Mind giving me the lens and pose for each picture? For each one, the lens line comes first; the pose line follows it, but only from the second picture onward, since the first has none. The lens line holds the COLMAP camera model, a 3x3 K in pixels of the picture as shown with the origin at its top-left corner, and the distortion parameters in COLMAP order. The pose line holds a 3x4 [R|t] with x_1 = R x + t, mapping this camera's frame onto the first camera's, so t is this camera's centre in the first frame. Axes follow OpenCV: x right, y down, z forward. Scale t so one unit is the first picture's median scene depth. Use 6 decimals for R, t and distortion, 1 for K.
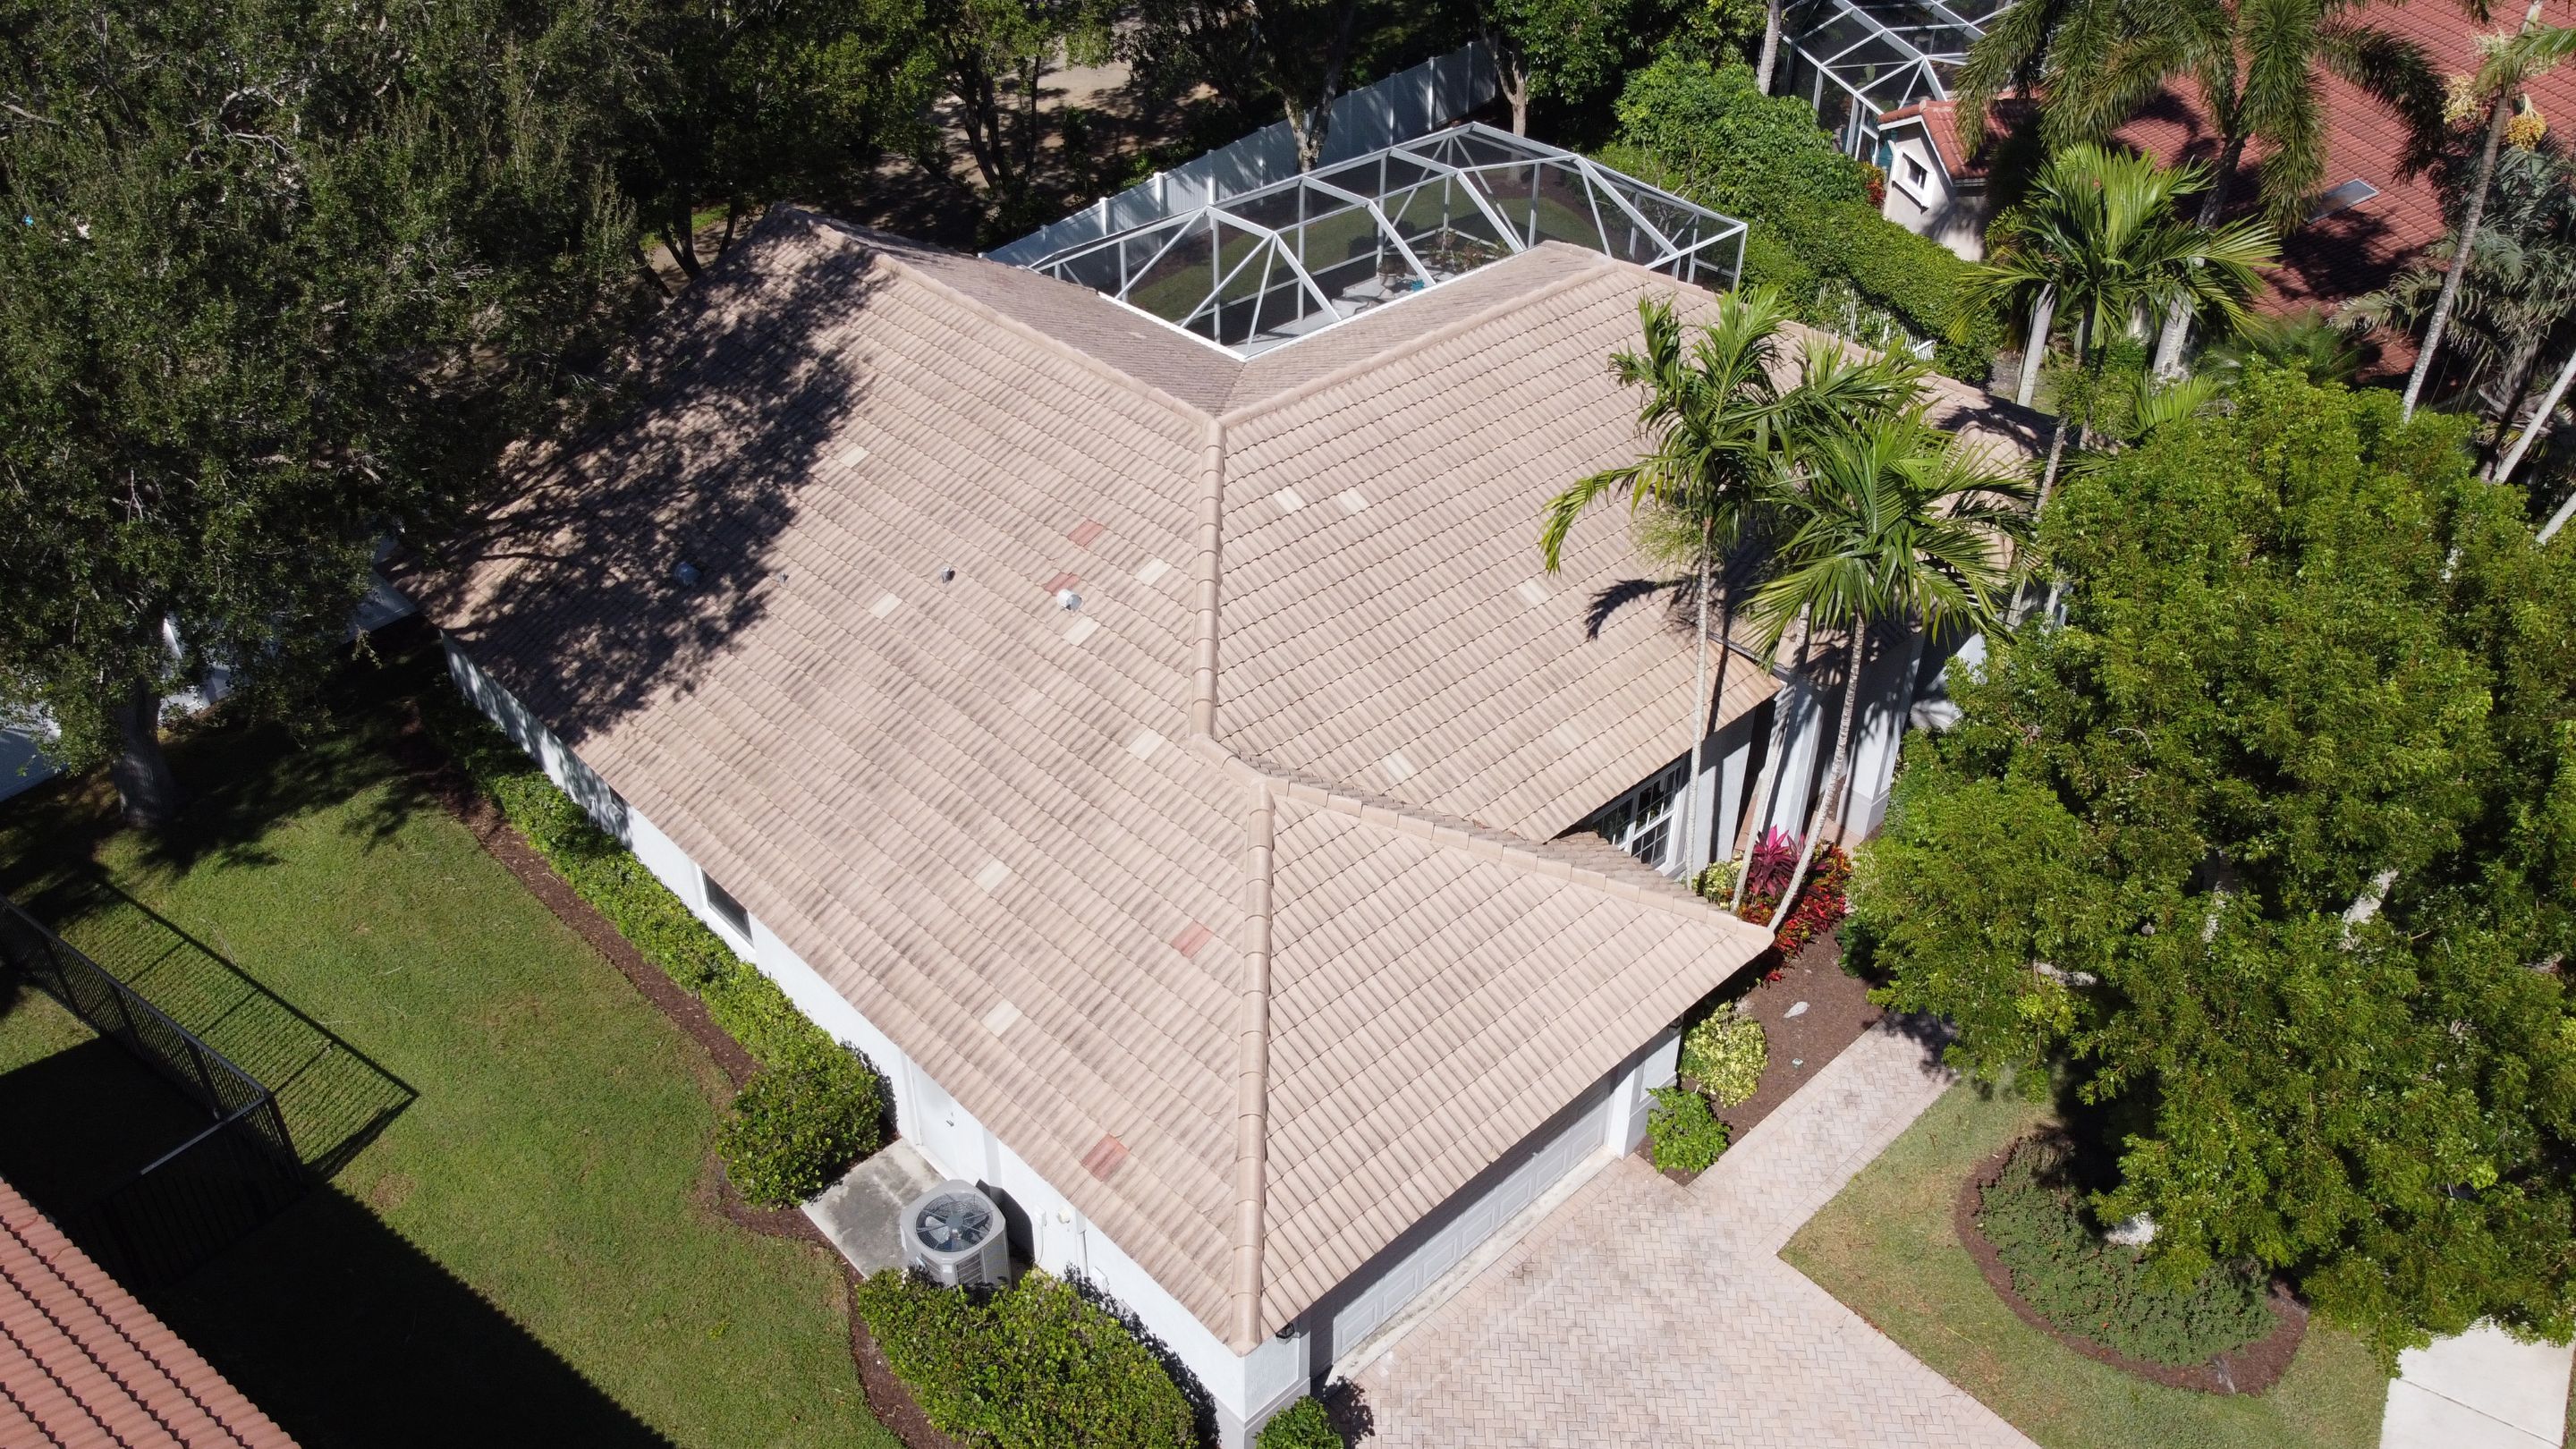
lens RADIAL K [[1919.0, 0, 1288.0], [0, 1919.0, 724.5], [0, 0, 1]] dist [-0.004482, -0.001169]
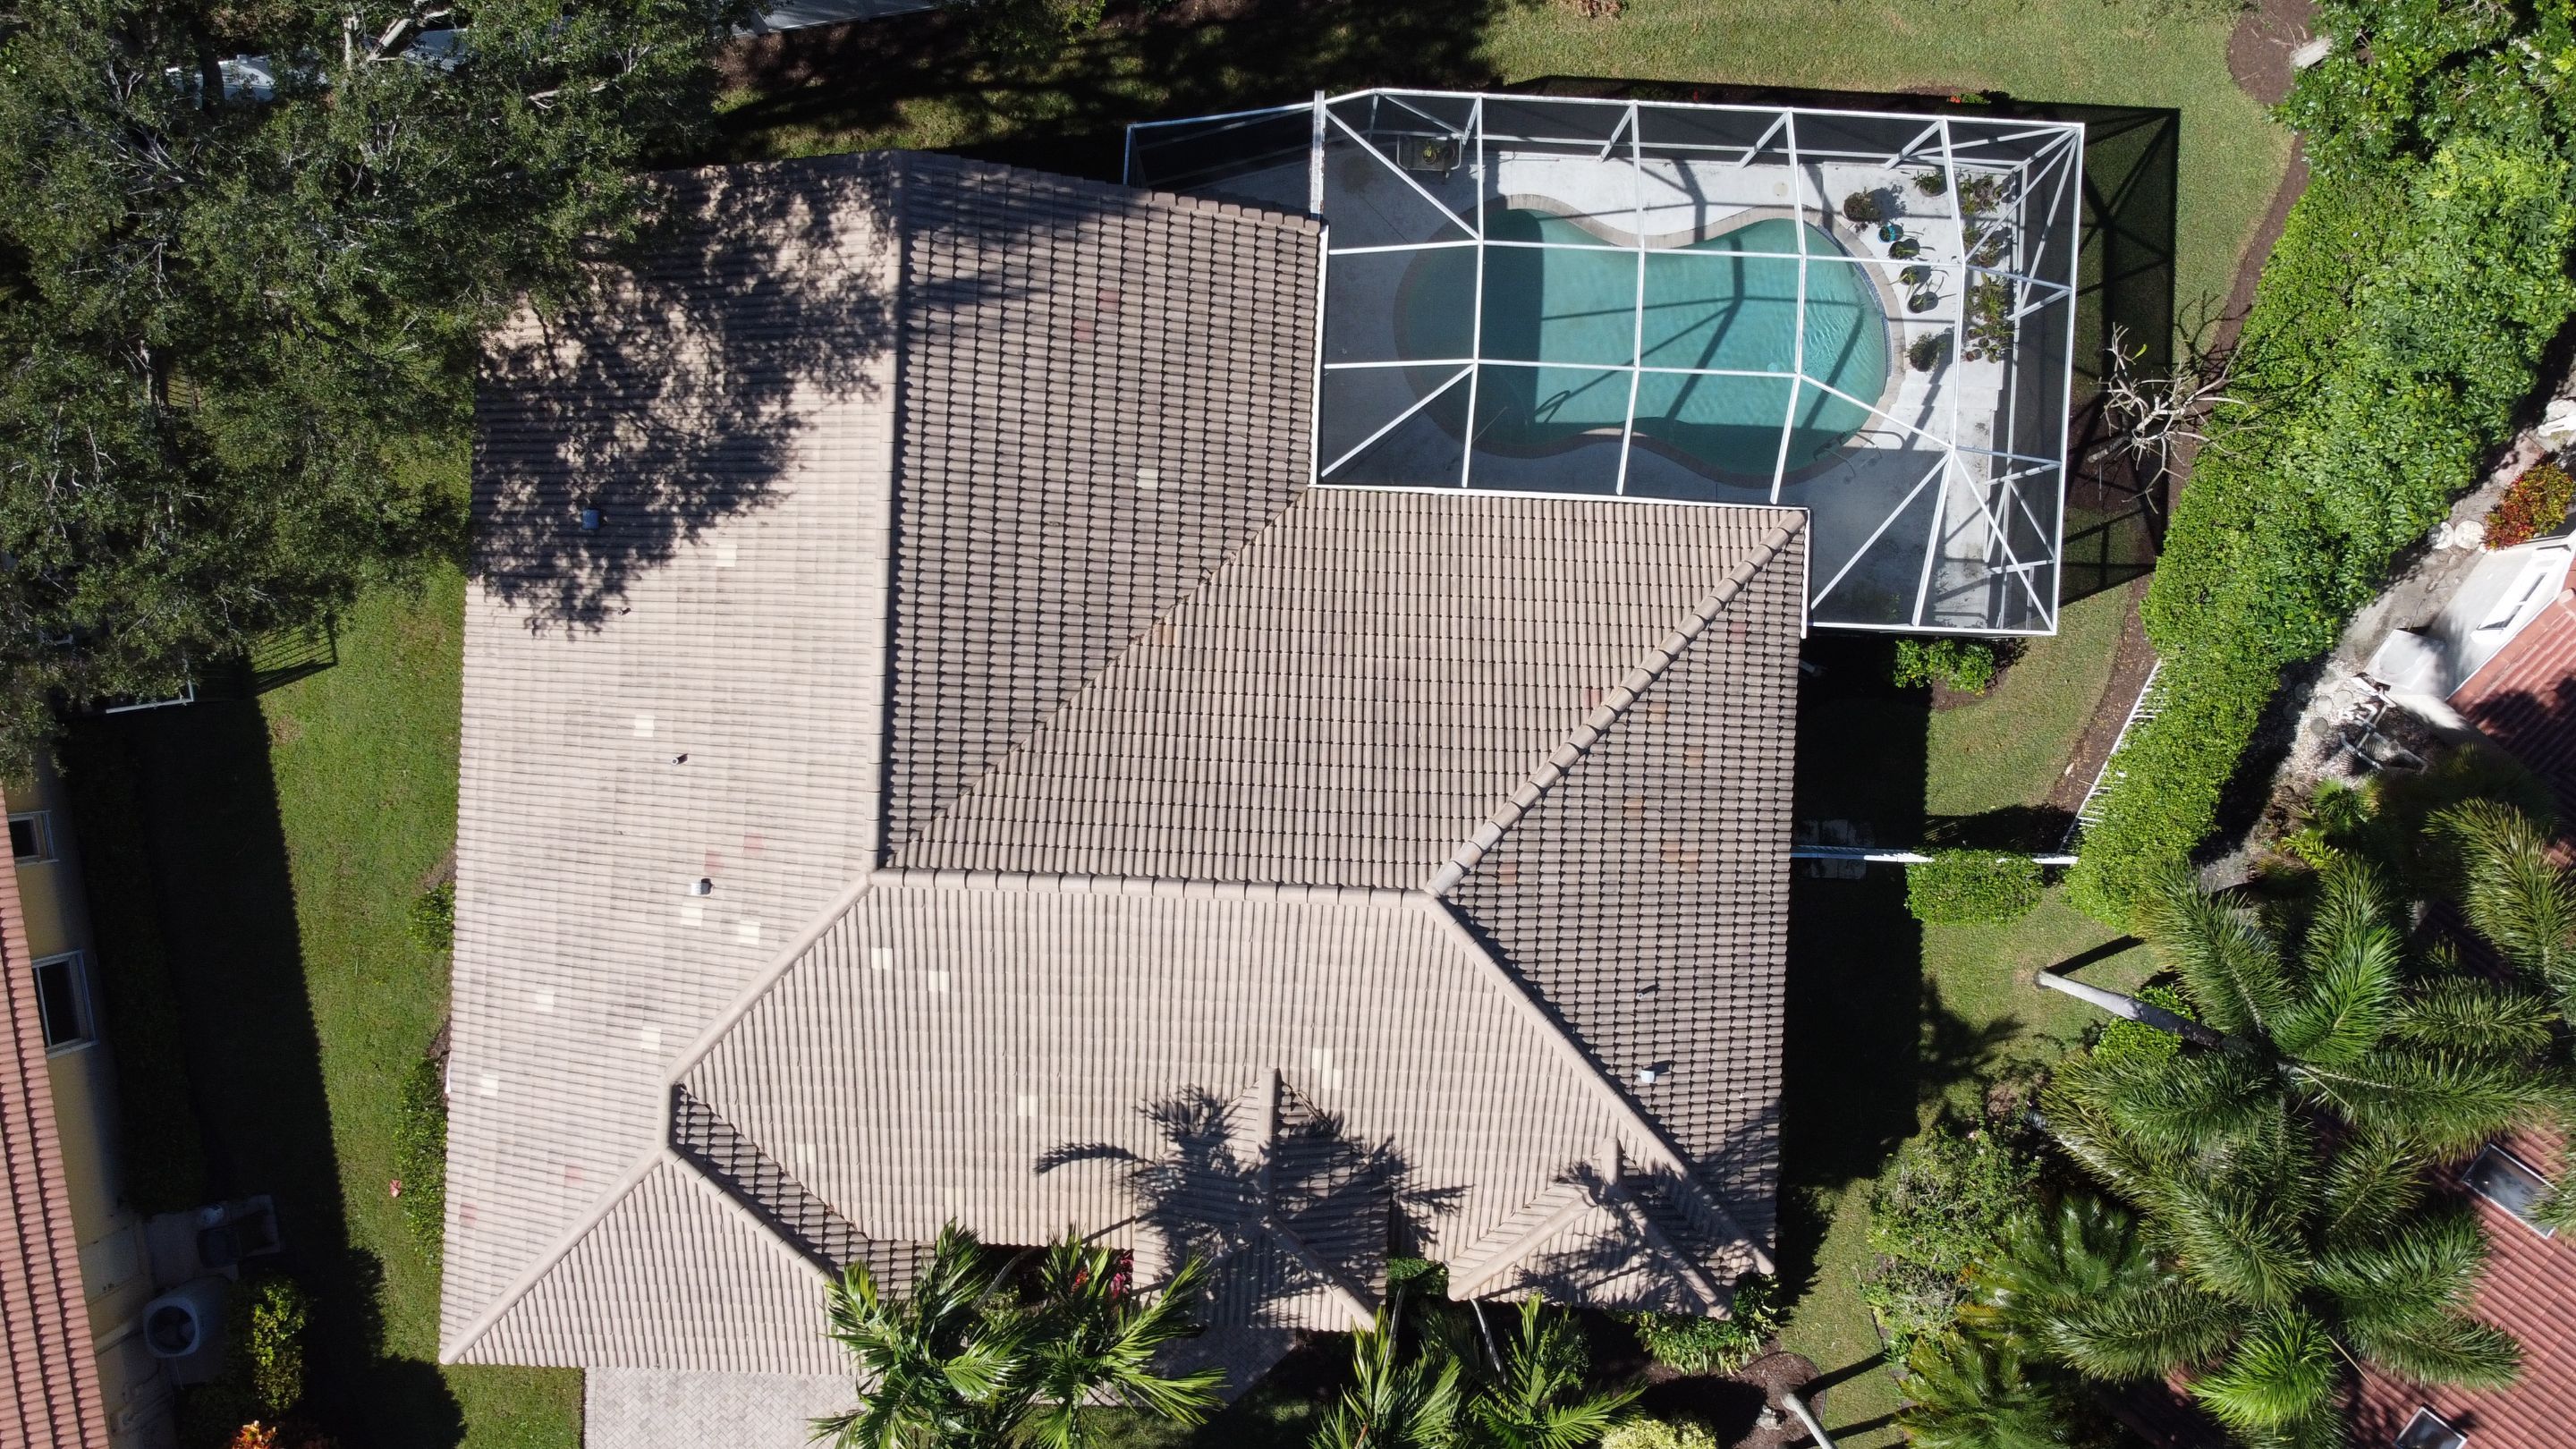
lens RADIAL K [[1887.3, 0, 1250.0], [0, 1887.3, 727.8], [0, 0, 1]] dist [0.009276, 0.003839]
pose [[0.686724, 0.726870, -0.008372, 0.063601], [-0.407923, 0.394874, 0.823209, -1.192574], [0.601672, -0.561902, 0.567677, 0.546391]]
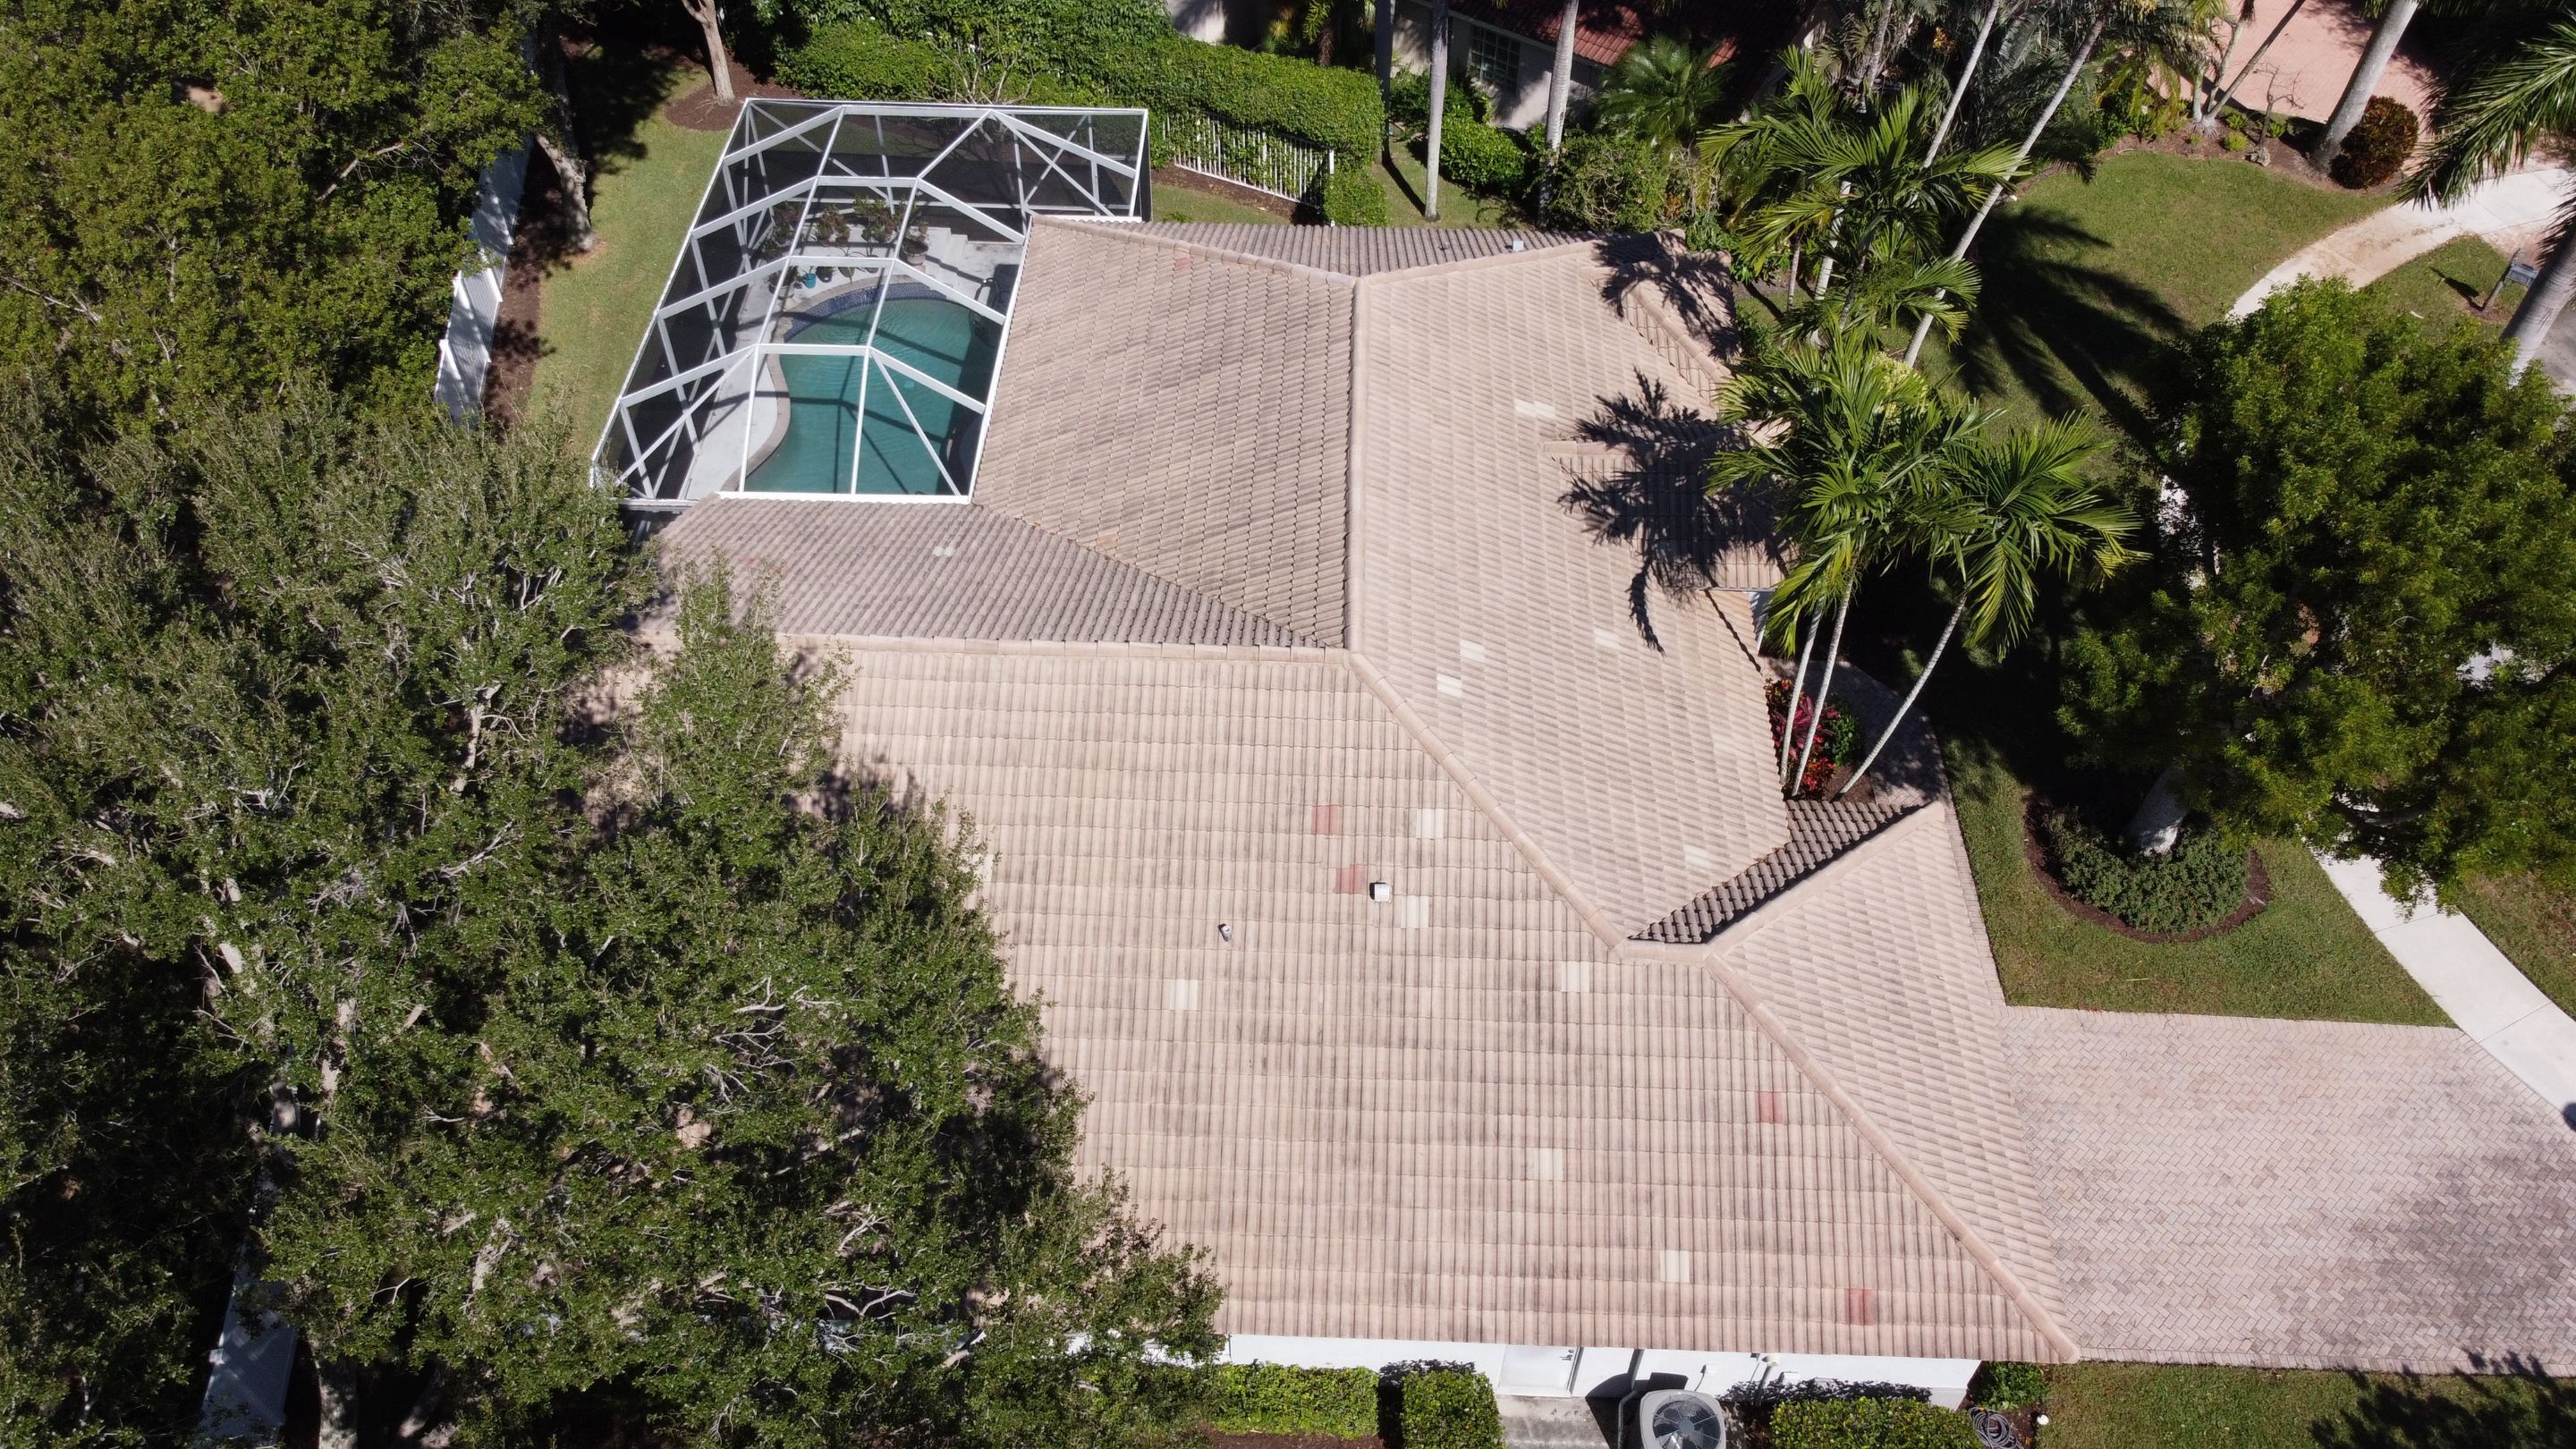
lens RADIAL K [[1919.0, 0, 1288.0], [0, 1919.0, 724.5], [0, 0, 1]] dist [-0.004482, -0.001169]
pose [[0.719722, -0.525154, 0.454108, -0.531374], [0.409626, 0.849316, 0.332970, -0.469136], [-0.560542, -0.053631, 0.826388, 0.186921]]
